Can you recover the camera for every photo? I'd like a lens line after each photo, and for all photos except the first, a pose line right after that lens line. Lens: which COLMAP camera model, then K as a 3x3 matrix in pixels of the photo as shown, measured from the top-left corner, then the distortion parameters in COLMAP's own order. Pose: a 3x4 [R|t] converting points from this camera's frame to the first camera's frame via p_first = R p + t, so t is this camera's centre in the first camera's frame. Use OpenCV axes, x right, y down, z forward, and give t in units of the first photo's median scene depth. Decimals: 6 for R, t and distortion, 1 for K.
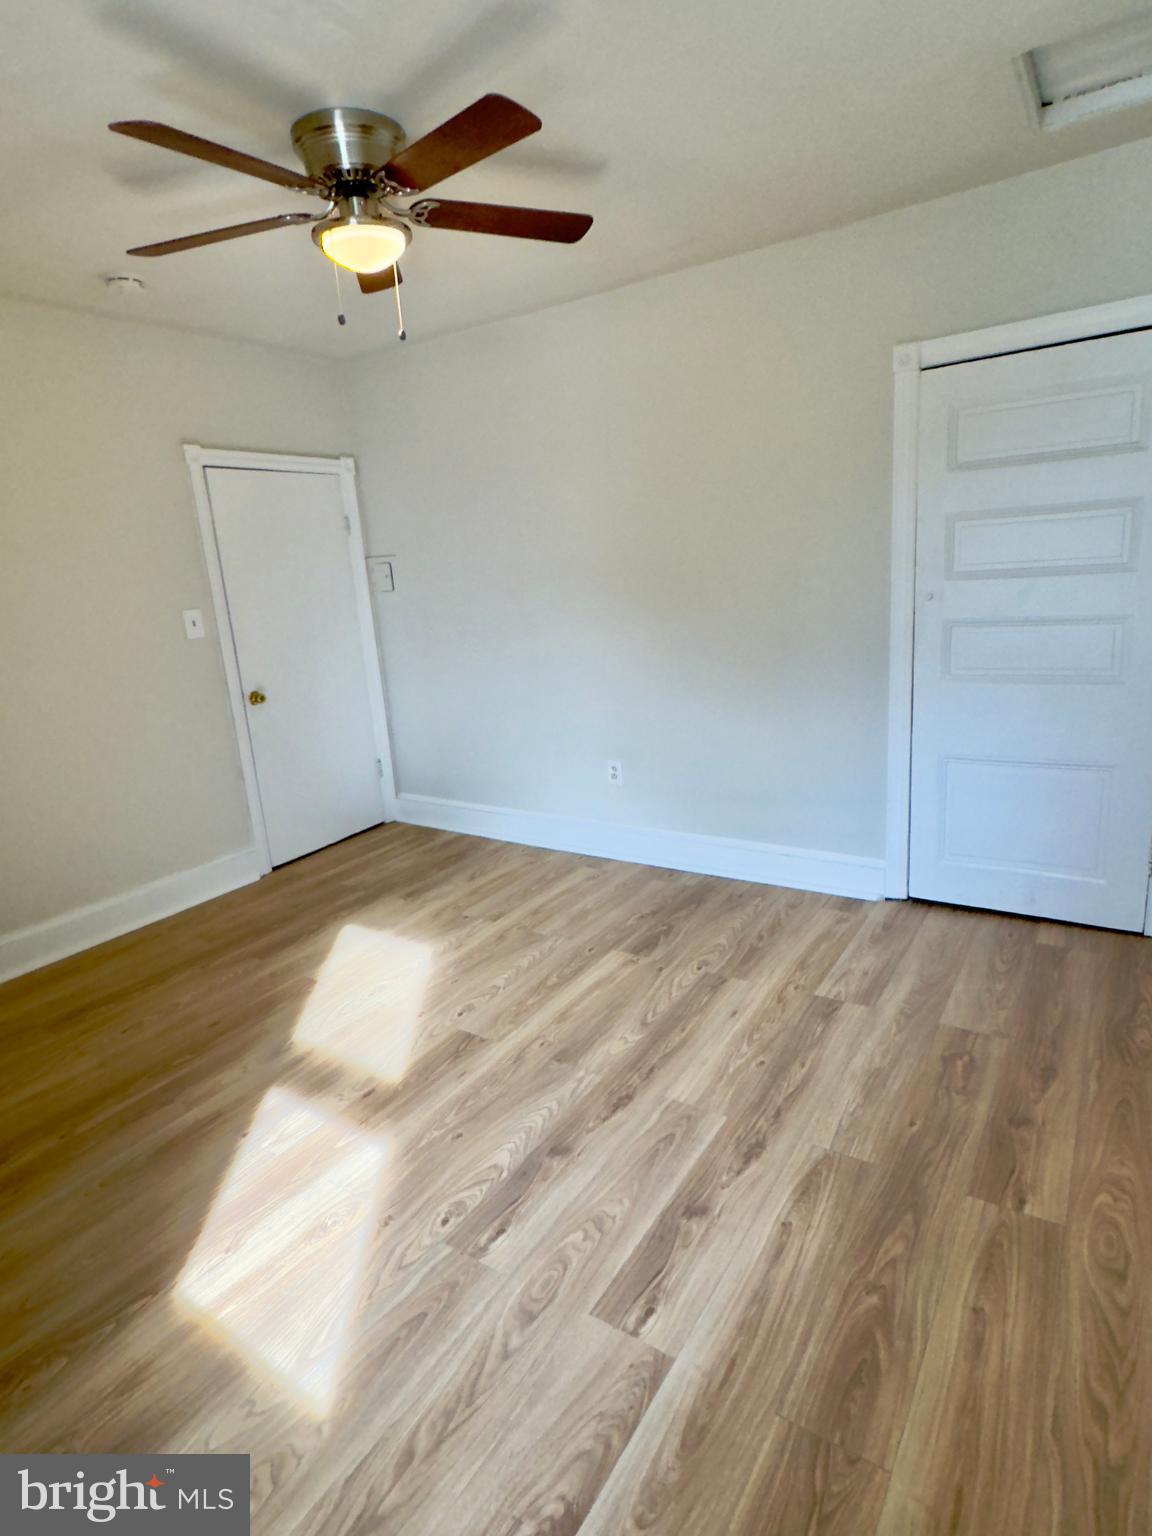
lens RADIAL K [[809.3, 0, 576.0], [0, 809.3, 768.0], [0, 0, 1]] dist [-0.001112, -0.000252]
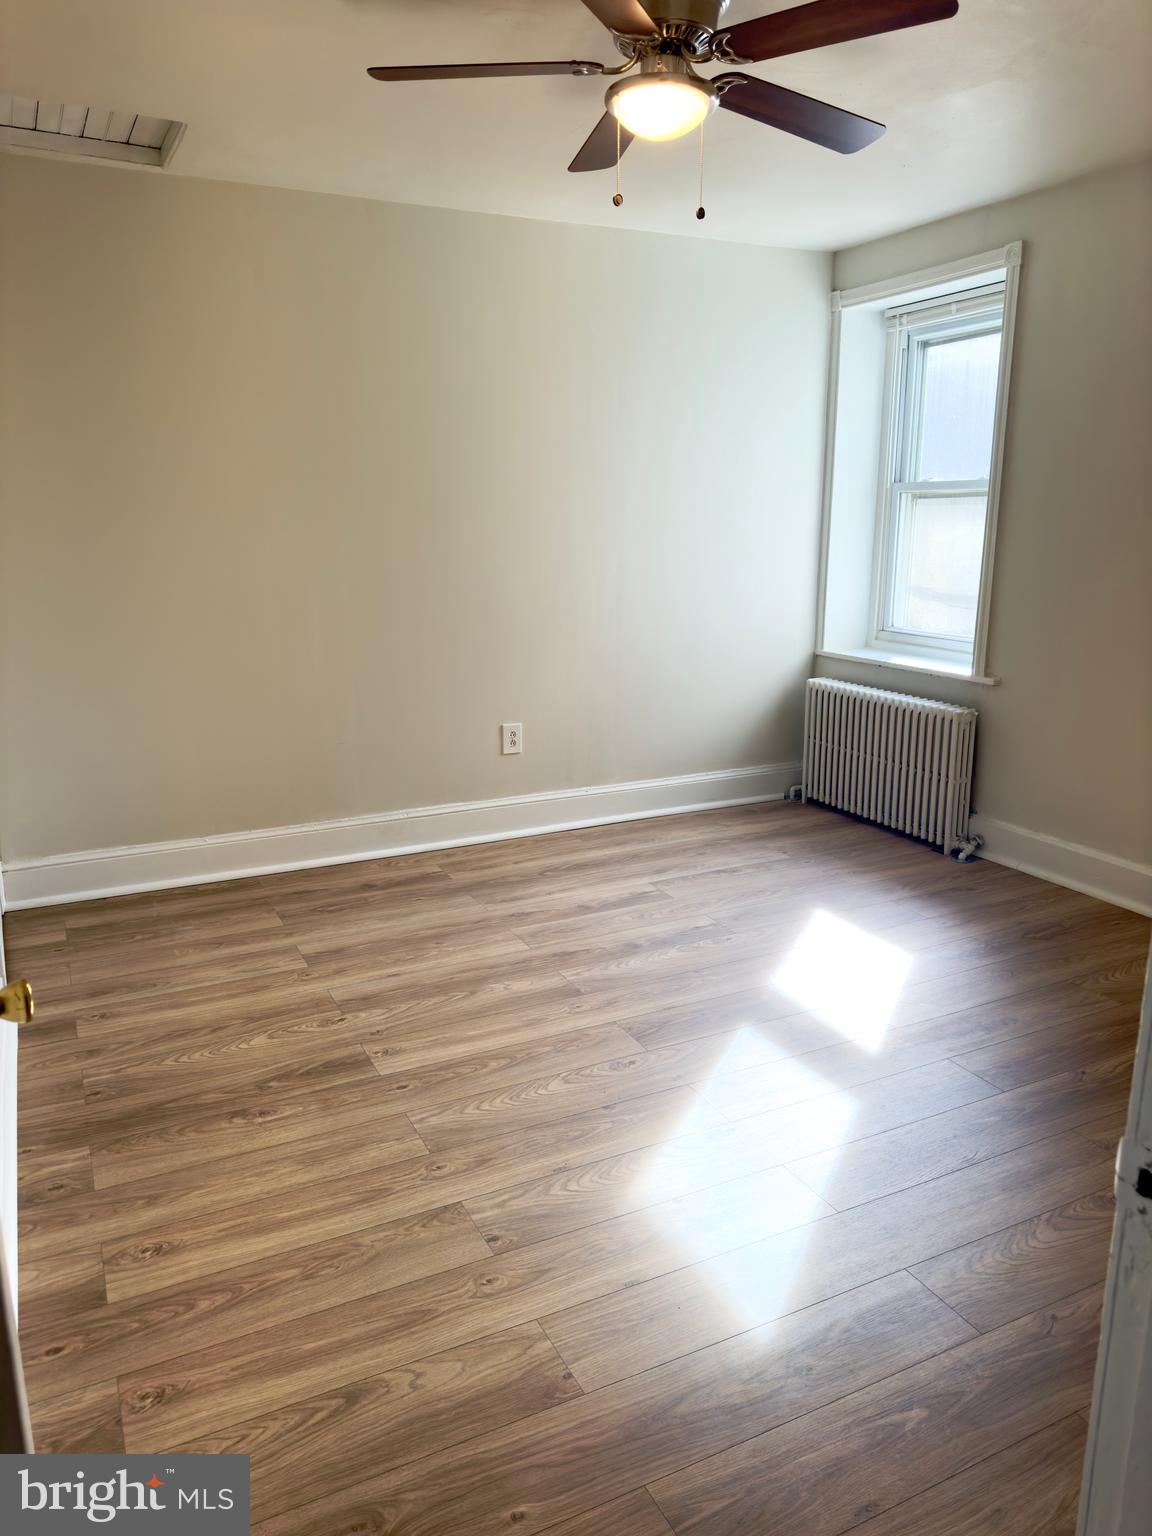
lens RADIAL K [[1069.6, 0, 576.0], [0, 1069.6, 768.0], [0, 0, 1]] dist [-0.030323, -0.003467]
pose [[-0.863879, -0.046604, 0.501539, -0.600418], [0.182004, 0.899555, 0.397083, -0.374994], [-0.469668, 0.434313, -0.768625, 1.688869]]
